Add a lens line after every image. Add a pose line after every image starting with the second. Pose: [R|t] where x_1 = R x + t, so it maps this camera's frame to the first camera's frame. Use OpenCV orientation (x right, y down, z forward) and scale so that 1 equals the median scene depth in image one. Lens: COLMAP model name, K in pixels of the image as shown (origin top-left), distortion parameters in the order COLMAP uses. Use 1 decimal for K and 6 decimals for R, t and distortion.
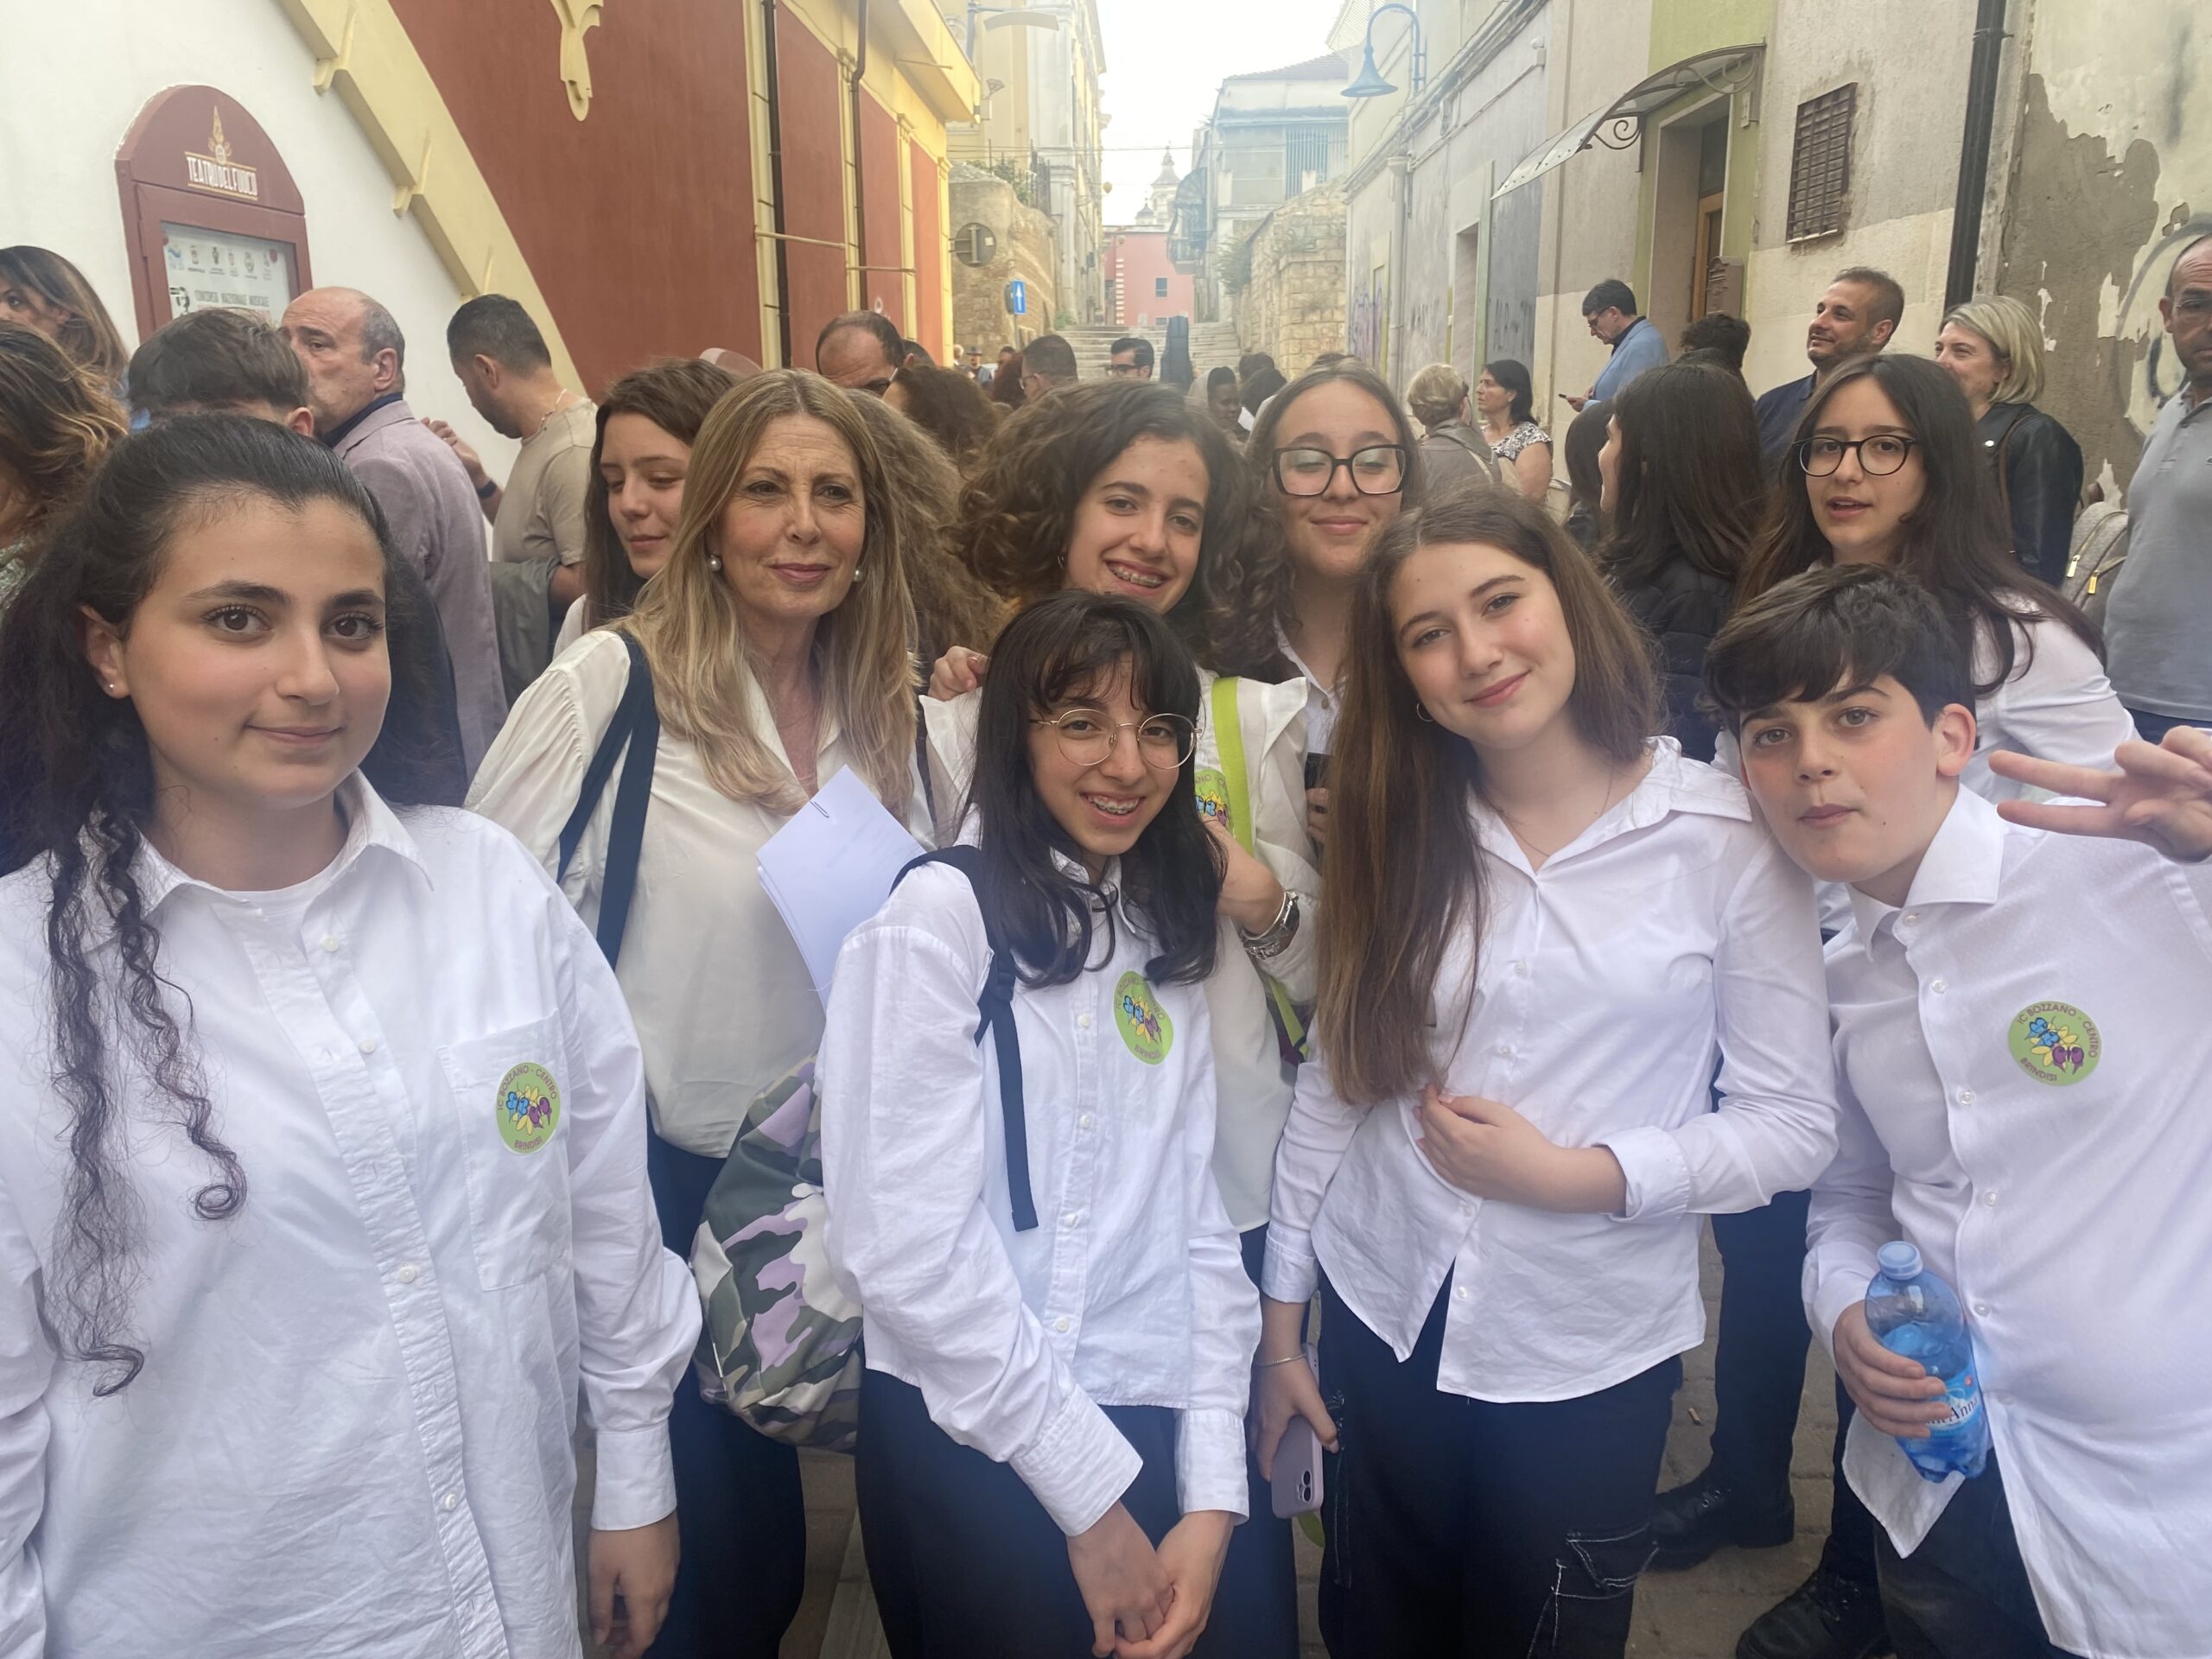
lens RADIAL K [[1696.8, 0, 1102.4], [0, 1696.8, 835.7], [0, 0, 1]] dist [0.006018, -0.015519]
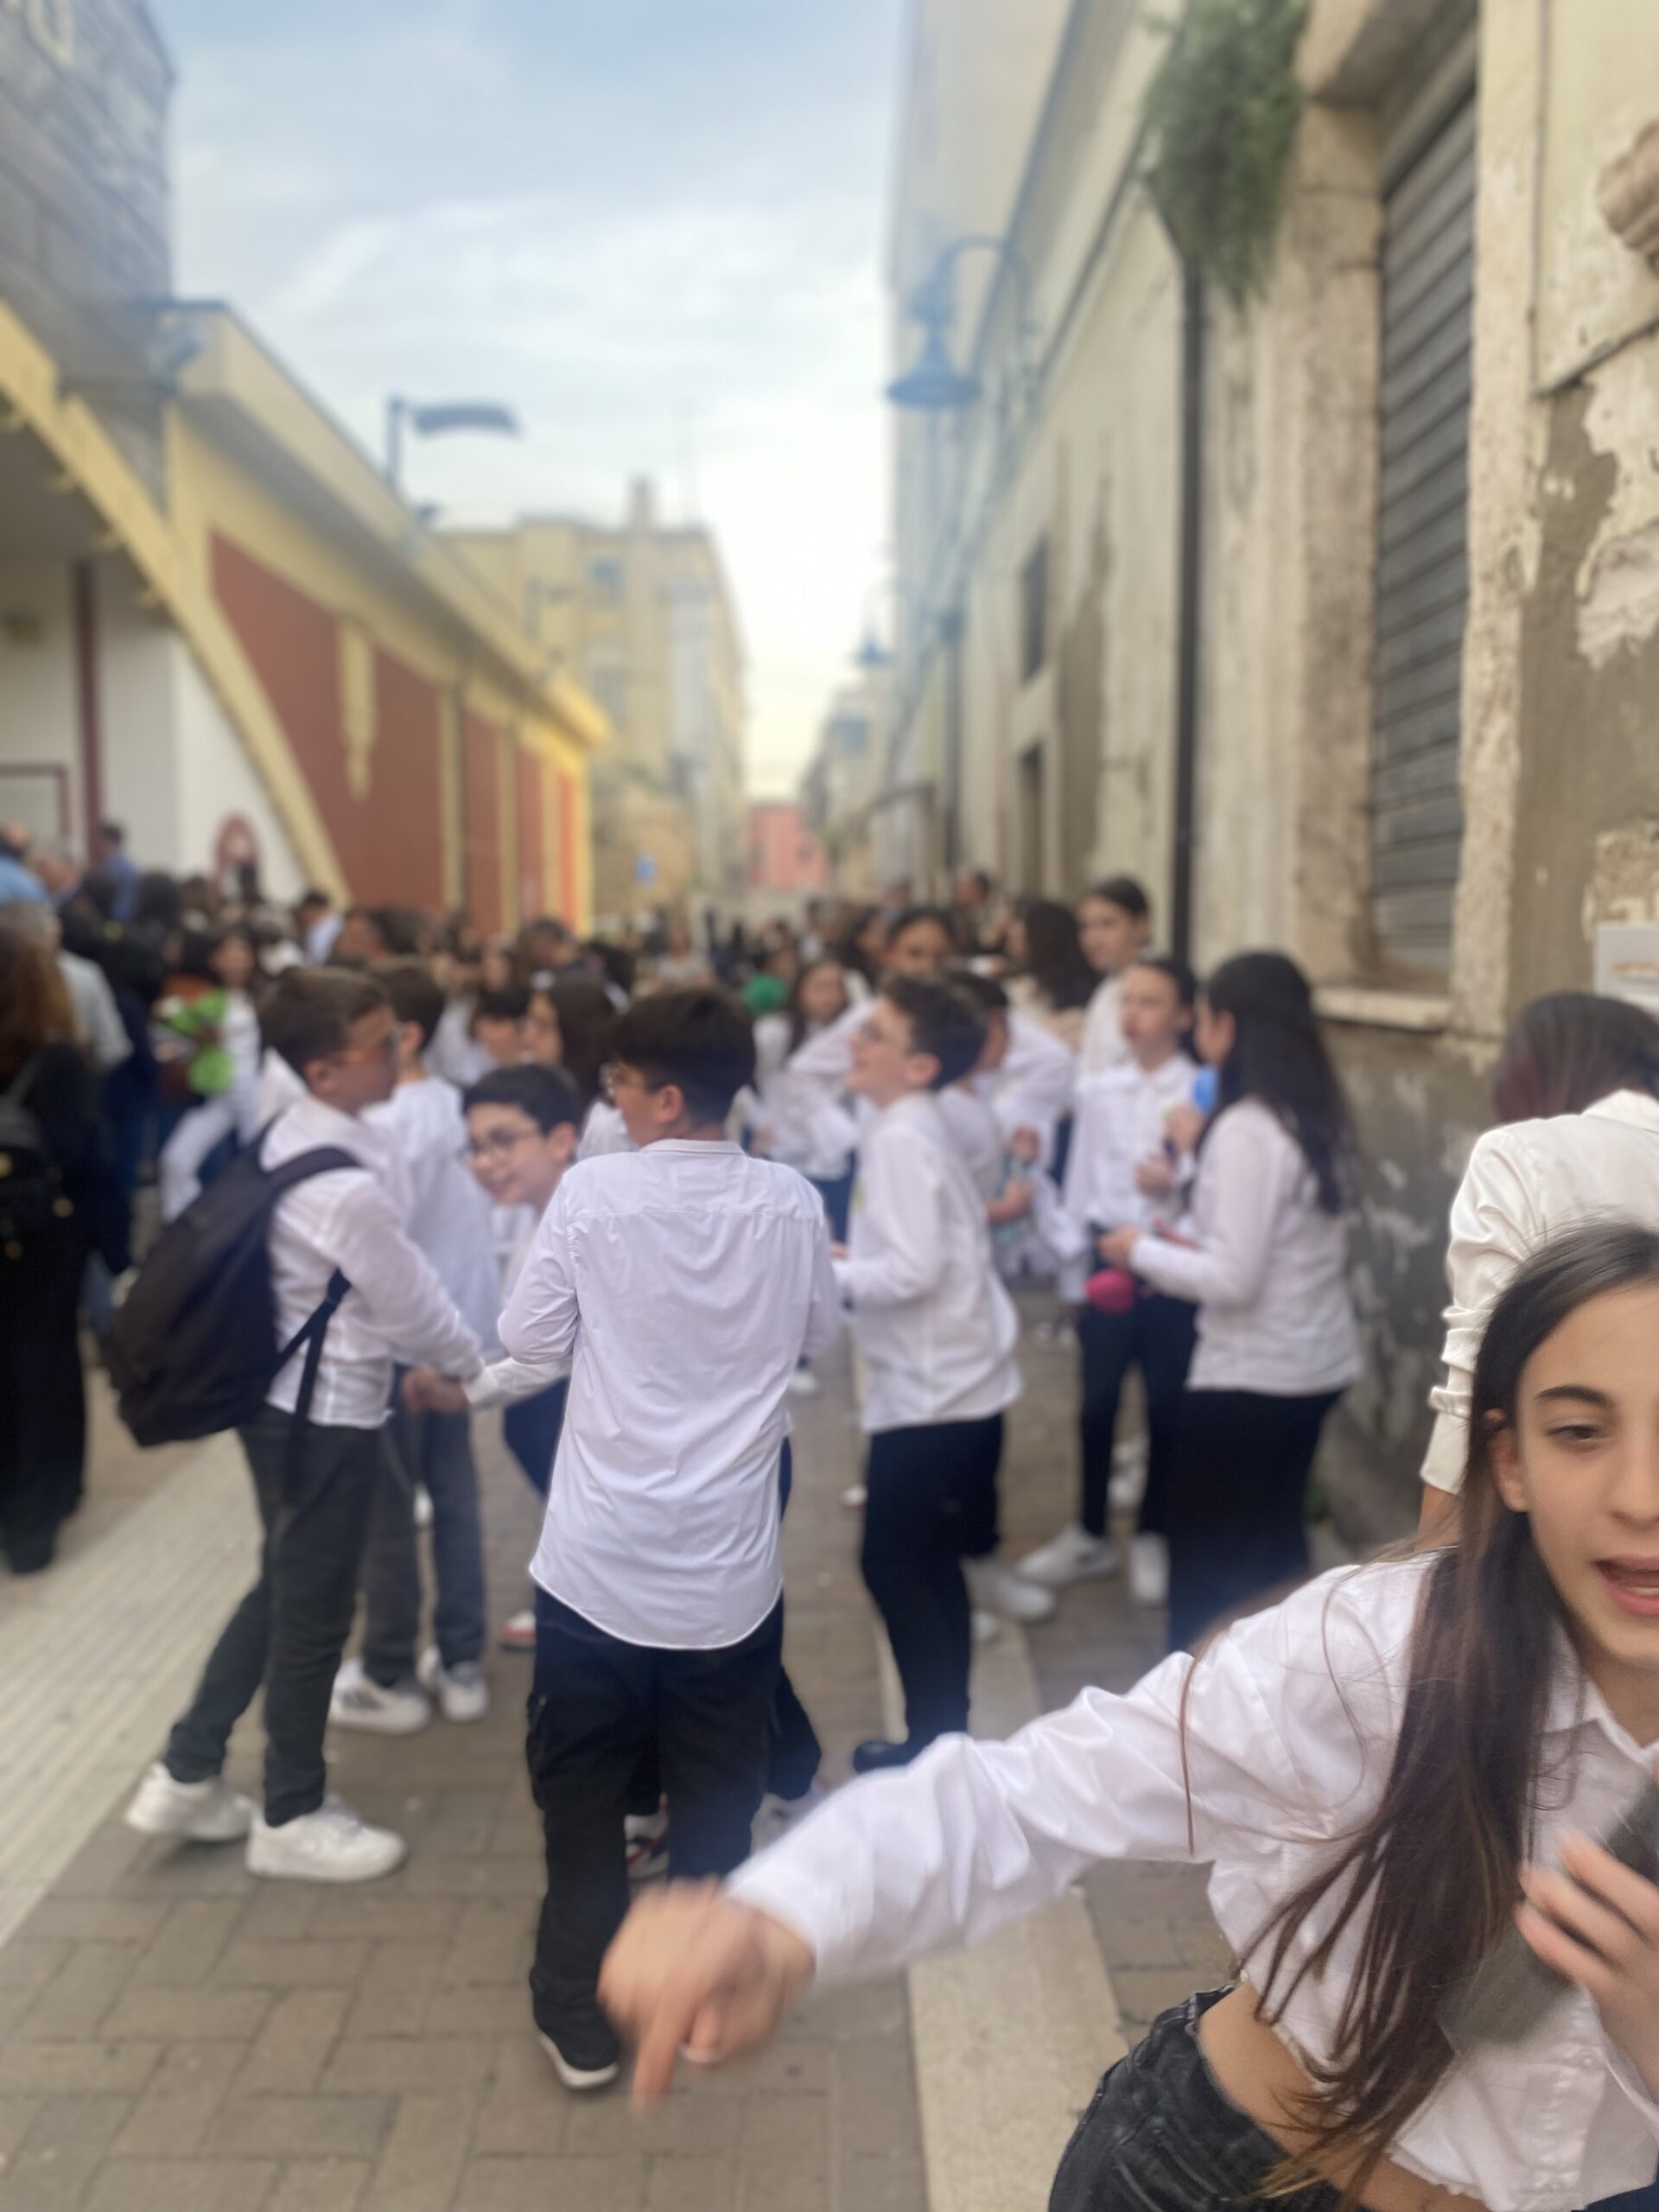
lens RADIAL K [[1696.8, 0, 835.3], [0, 1696.8, 1117.8], [0, 0, 1]] dist [0.006018, -0.015519]
pose [[0.999114, -0.000166, 0.042079, 0.050770], [0.006680, 0.987937, -0.154714, 0.081311], [-0.041545, 0.154858, 0.987063, -0.298289]]
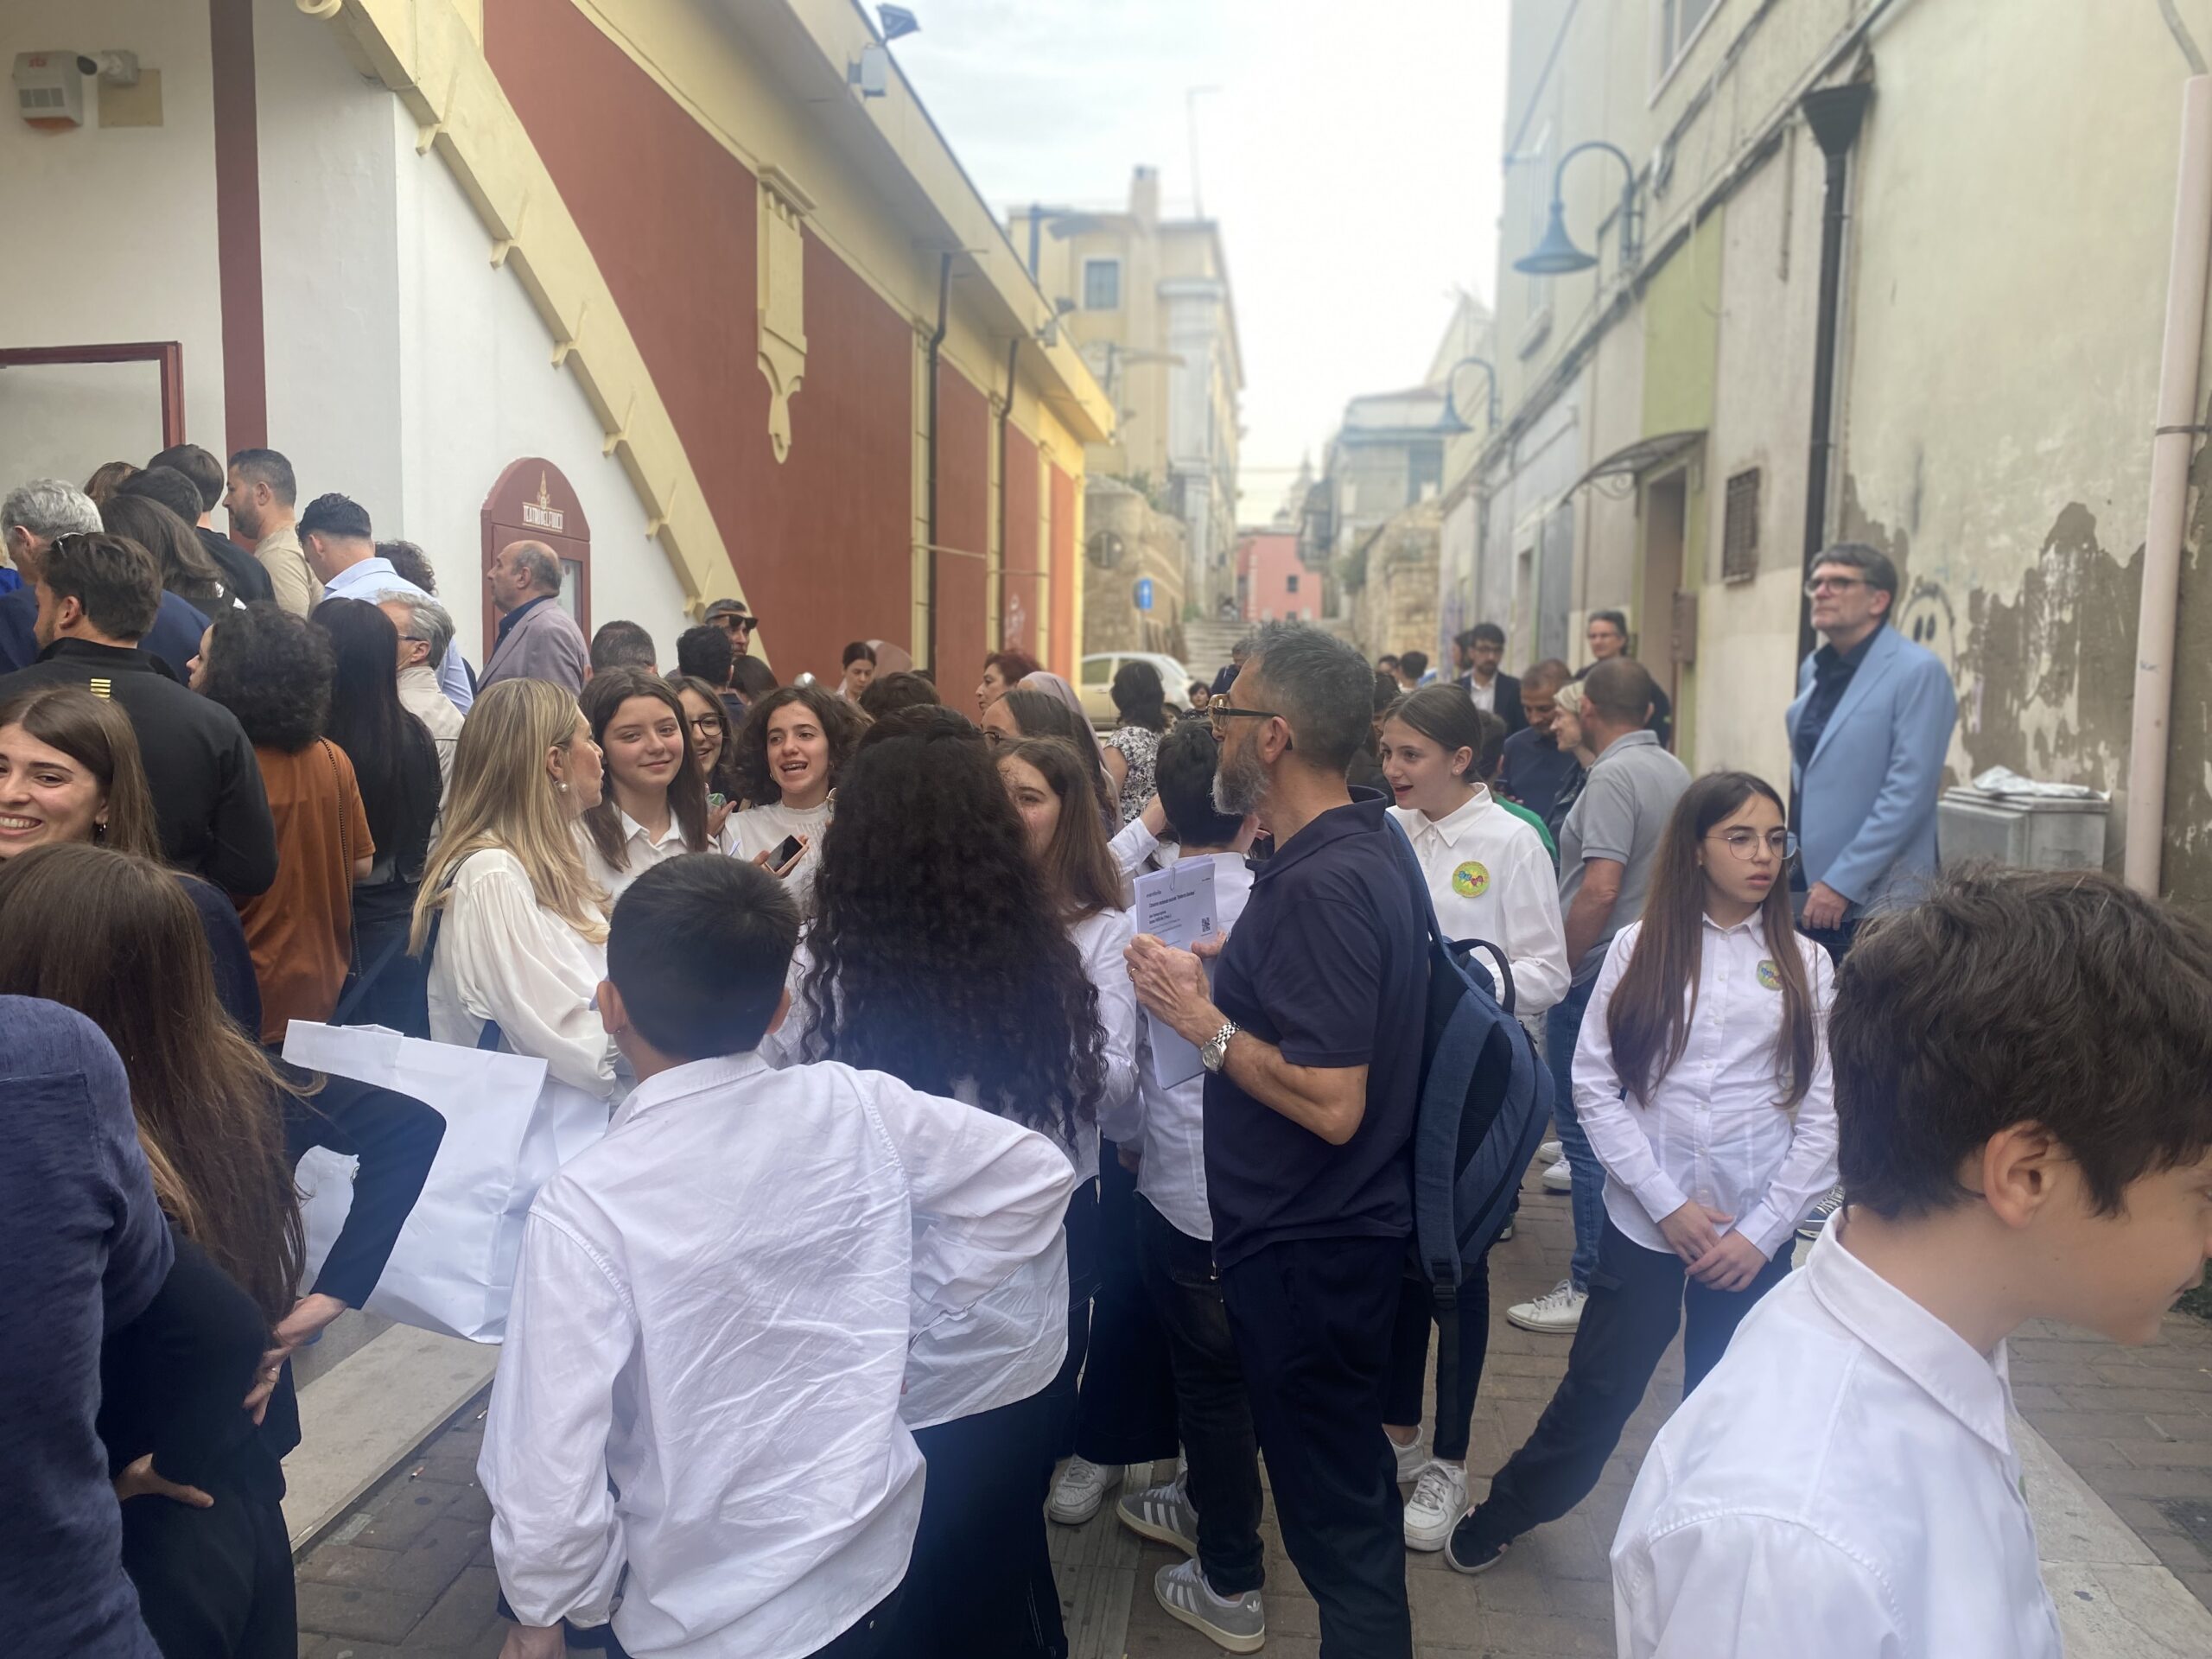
lens RADIAL K [[1696.8, 0, 1122.7], [0, 1696.8, 858.8], [0, 0, 1]] dist [0.006018, -0.015519]
pose [[0.997465, 0.033335, -0.062863, 0.013066], [-0.042342, 0.988099, -0.147879, 0.016939], [0.057186, 0.150166, 0.987006, -0.068300]]
